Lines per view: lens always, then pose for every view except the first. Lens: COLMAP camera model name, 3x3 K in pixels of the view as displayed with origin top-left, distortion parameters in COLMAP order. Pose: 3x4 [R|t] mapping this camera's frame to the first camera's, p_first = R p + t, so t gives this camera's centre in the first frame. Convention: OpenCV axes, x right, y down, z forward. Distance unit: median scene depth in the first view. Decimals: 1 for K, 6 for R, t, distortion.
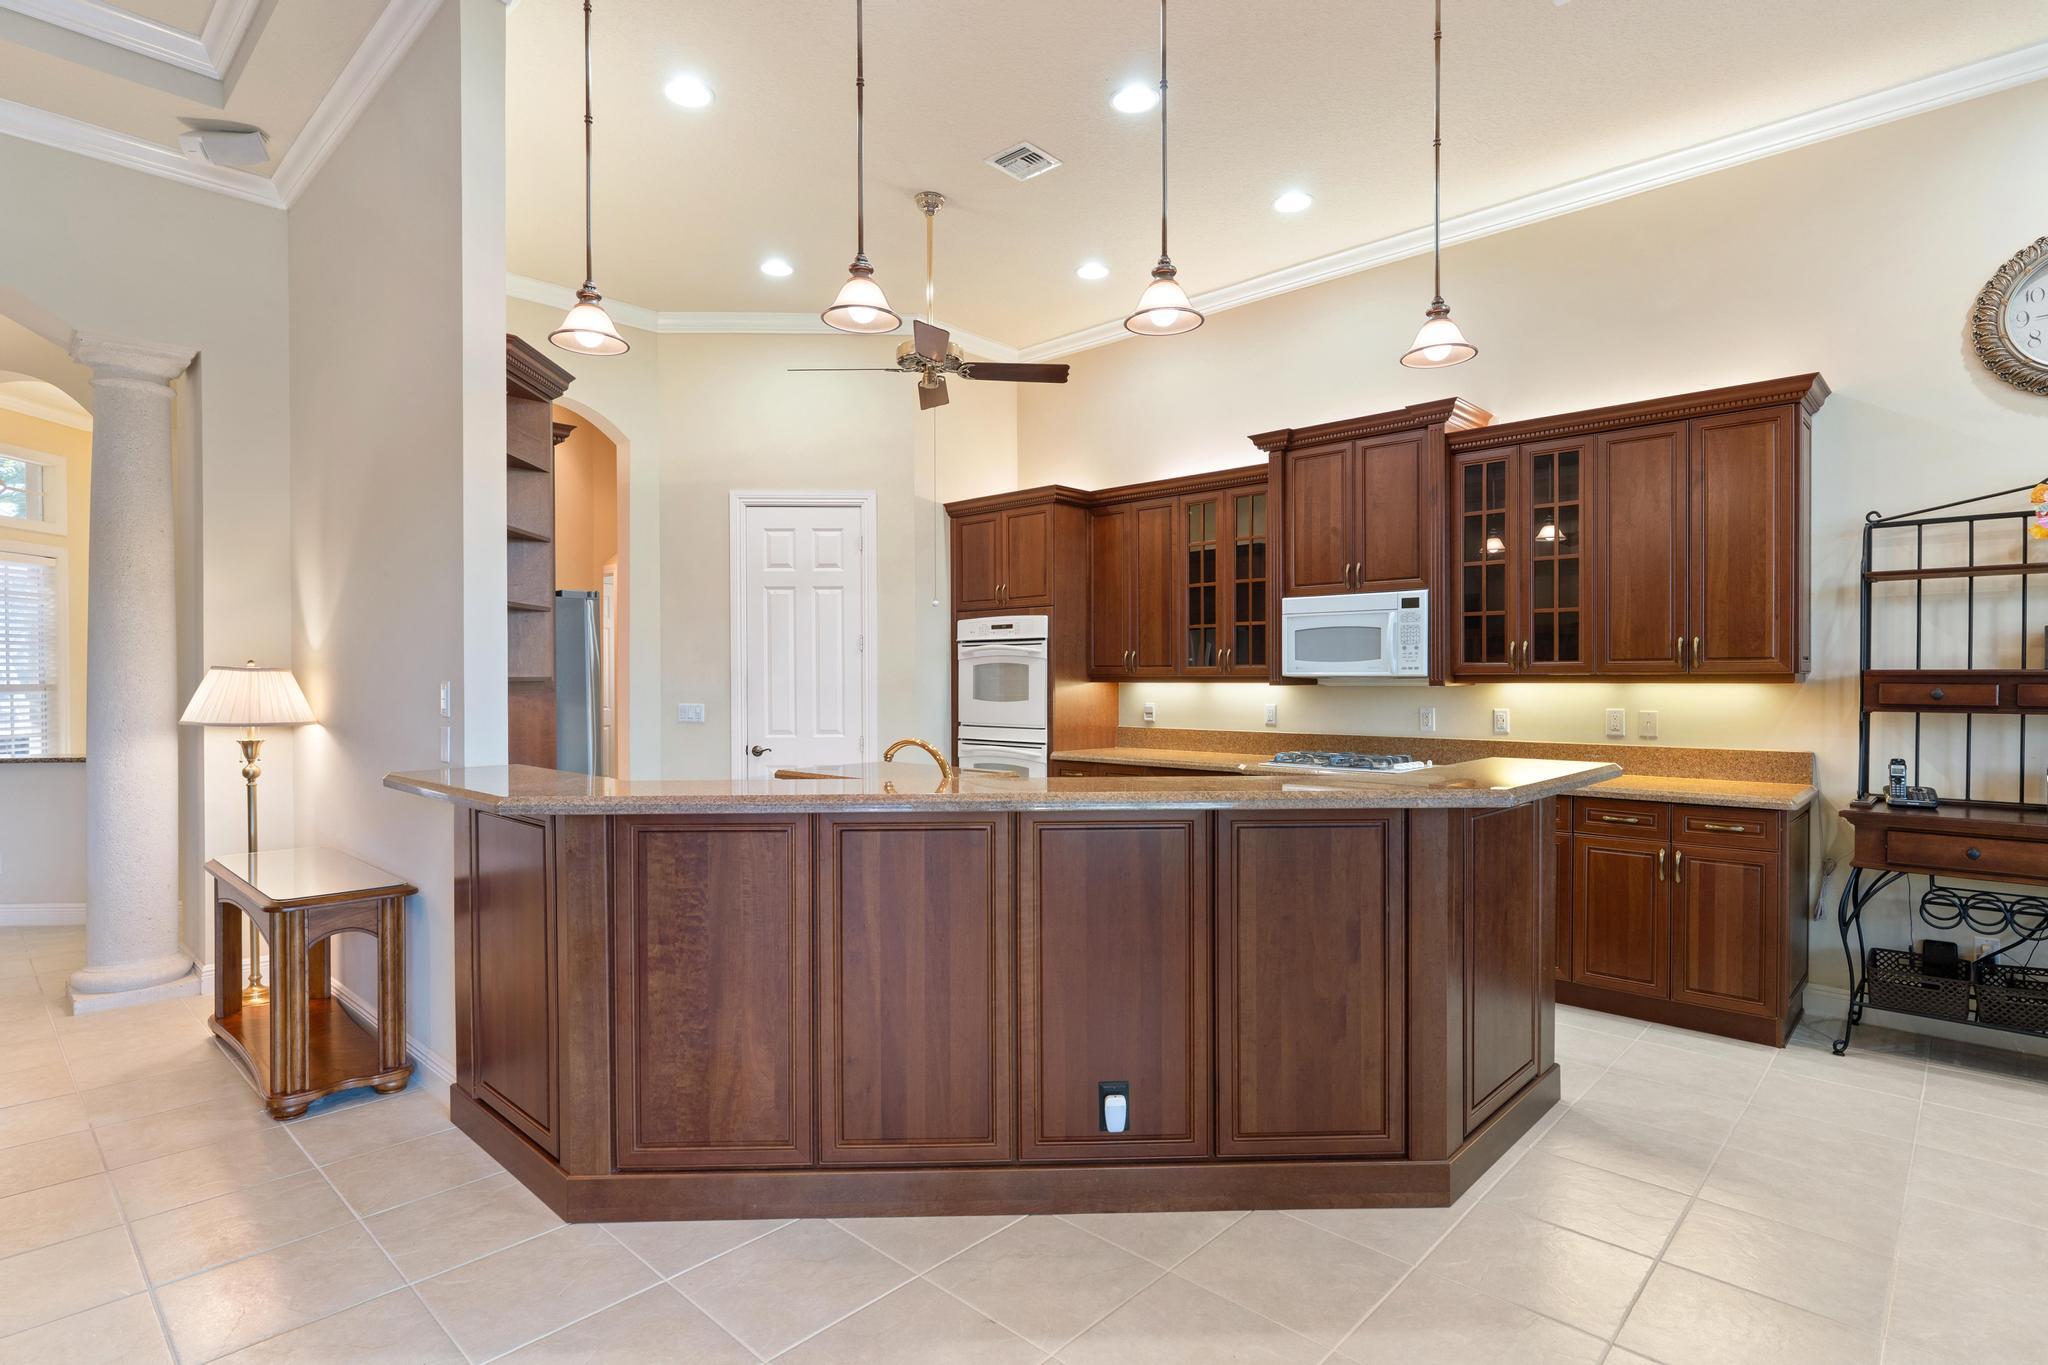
lens RADIAL K [[1028.3, 0, 1024.9], [0, 1028.3, 686.5], [0, 0, 1]] dist [-0.000256, 0.000465]
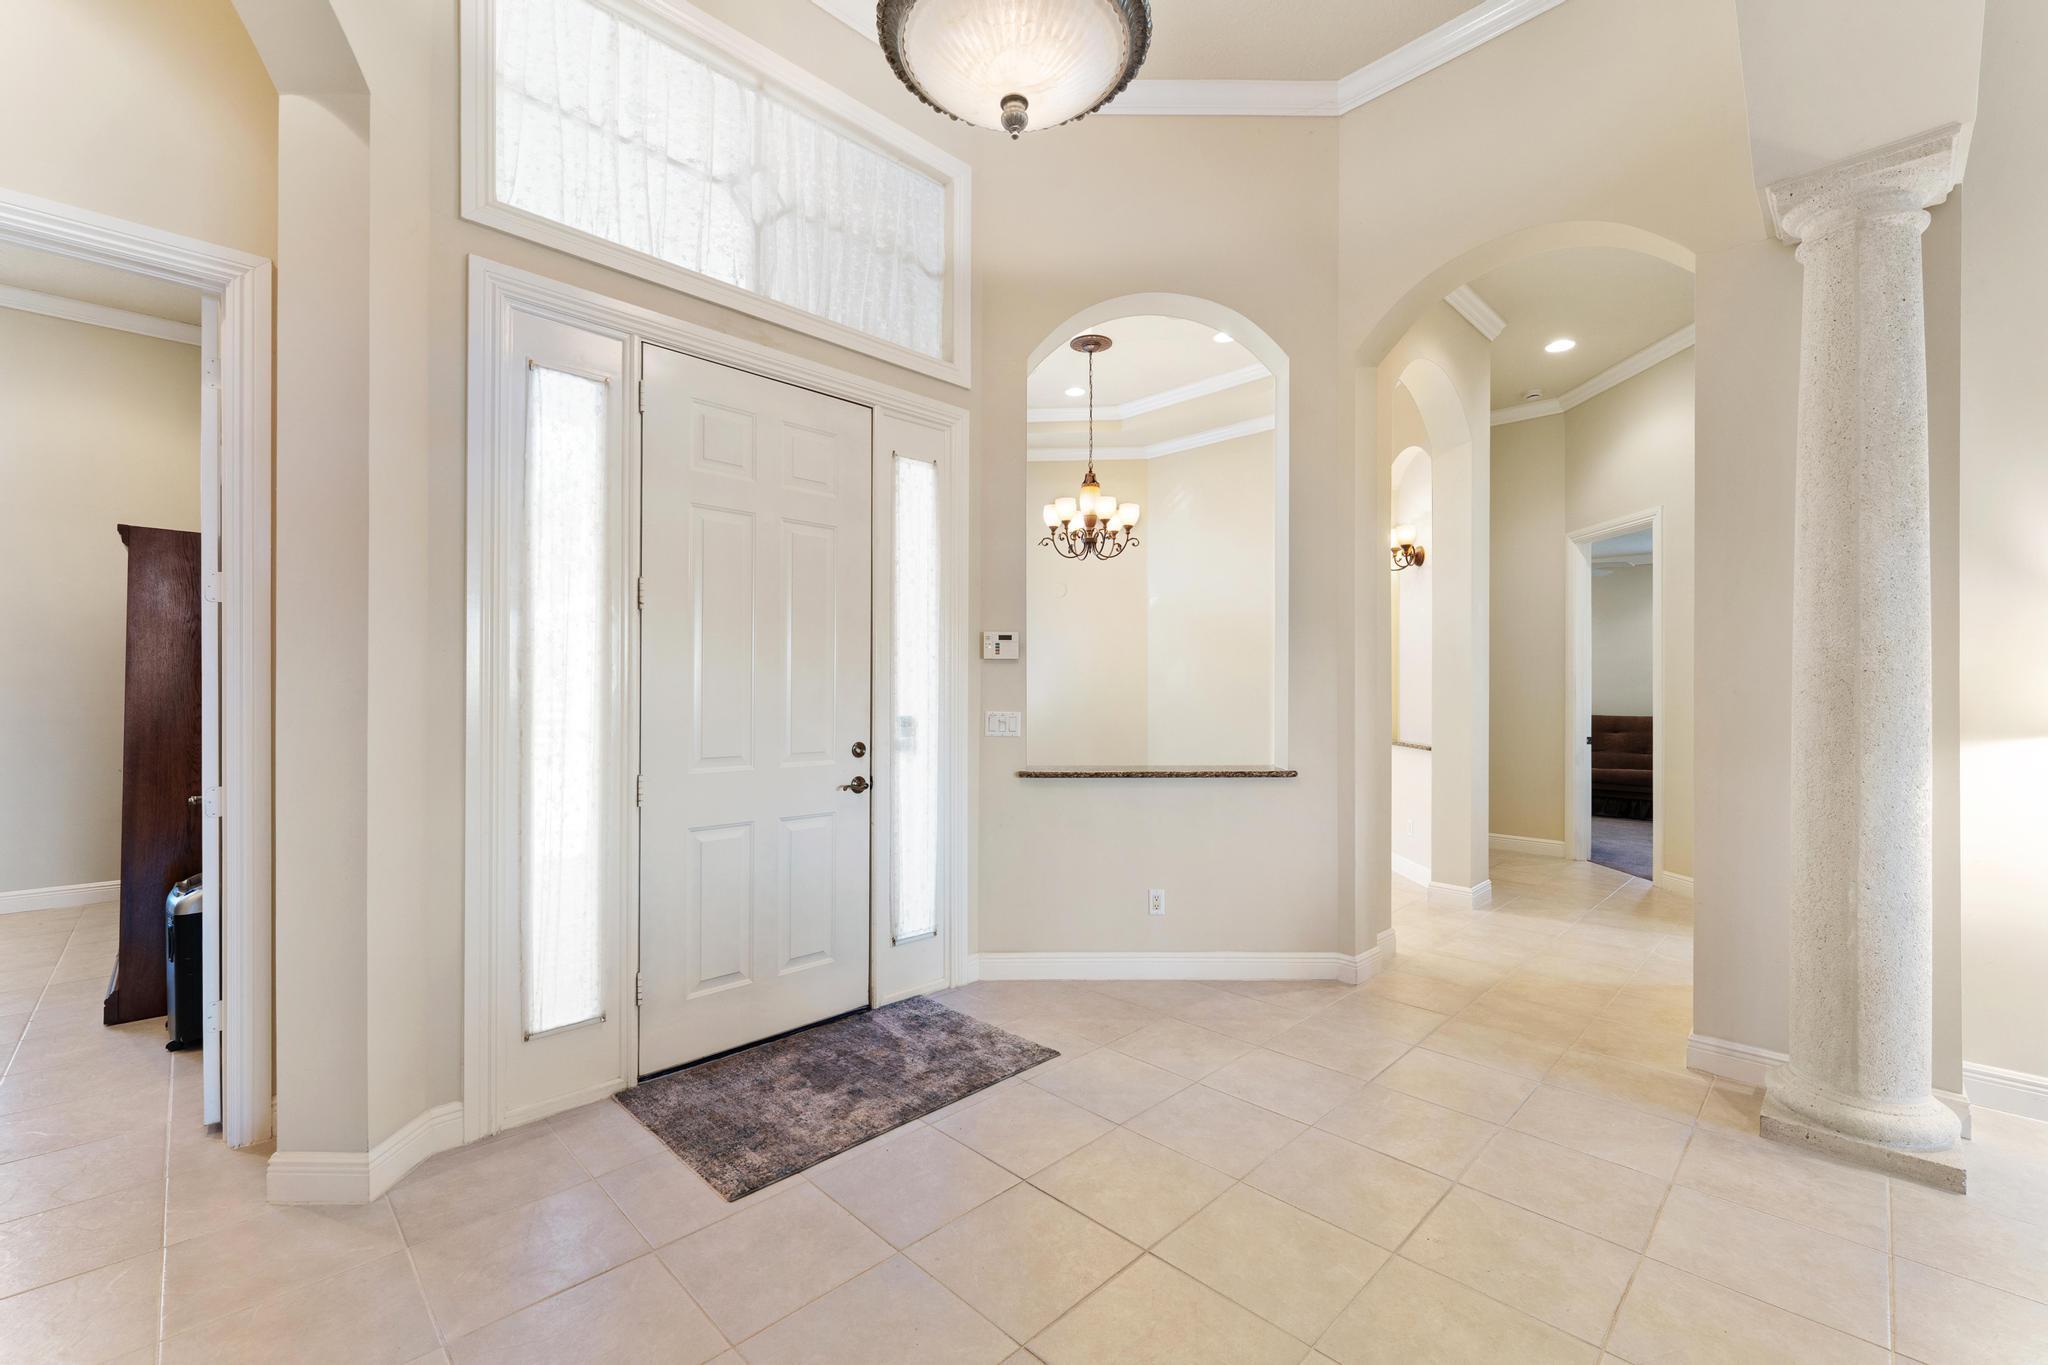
lens RADIAL K [[844.0, 0, 1024.0], [0, 844.0, 682.5], [0, 0, 1]] dist [-0.000088, -0.000549]
pose [[0.999586, -0.000364, -0.028762, -1.351339], [-0.000315, 0.999721, -0.023622, 0.021881], [0.028763, 0.023621, 0.999307, 0.408838]]
